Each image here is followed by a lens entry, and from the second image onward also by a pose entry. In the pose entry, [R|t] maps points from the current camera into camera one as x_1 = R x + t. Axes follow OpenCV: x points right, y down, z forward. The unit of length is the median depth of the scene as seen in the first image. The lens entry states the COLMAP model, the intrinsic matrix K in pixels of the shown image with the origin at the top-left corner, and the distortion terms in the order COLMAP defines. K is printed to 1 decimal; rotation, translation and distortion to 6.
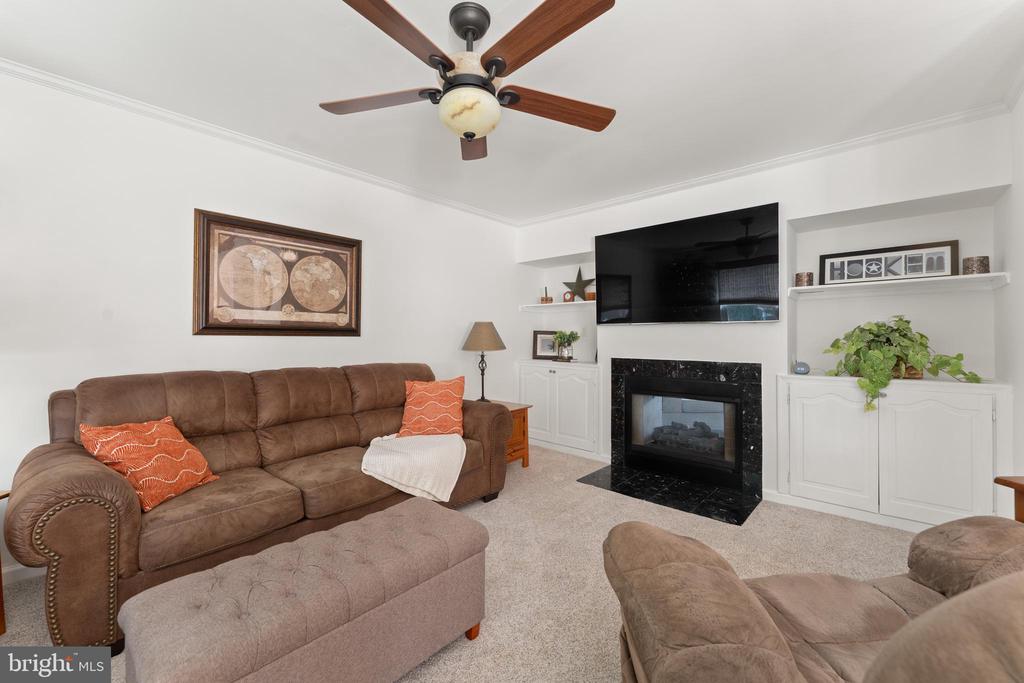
lens RADIAL K [[415.2, 0, 506.9], [0, 415.2, 336.4], [0, 0, 1]] dist [-0.001747, -0.000130]
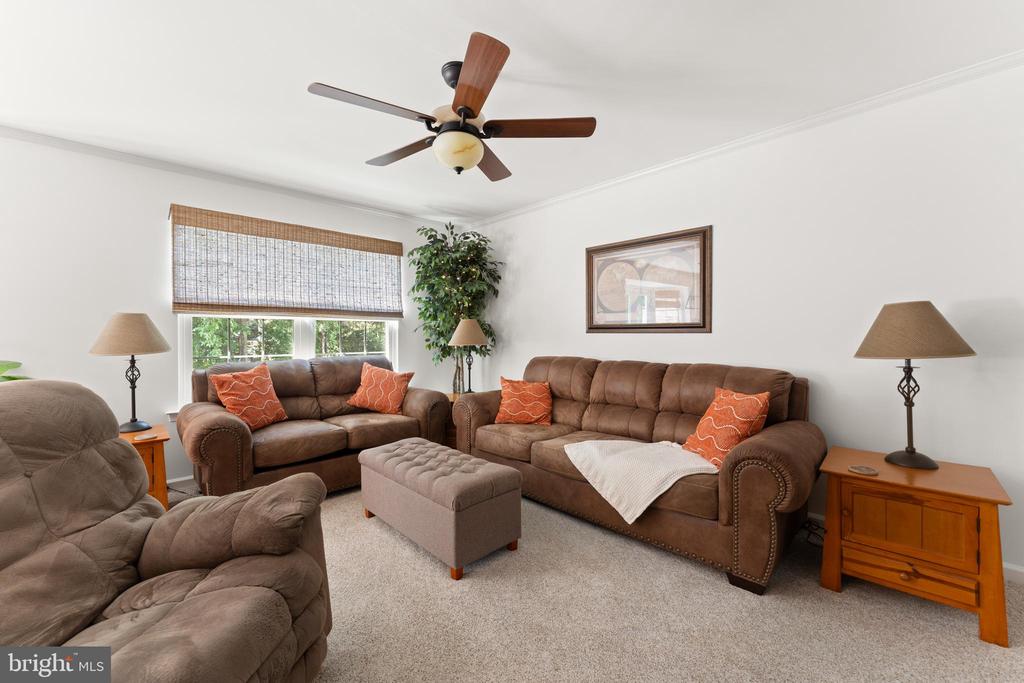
lens RADIAL K [[415.2, 0, 506.9], [0, 415.2, 336.4], [0, 0, 1]] dist [-0.001747, -0.000130]
pose [[-0.075737, 0.002610, -0.997124, 0.642914], [0.010971, 0.999938, 0.001784, 0.001011], [0.997067, -0.010804, -0.075761, 0.708037]]
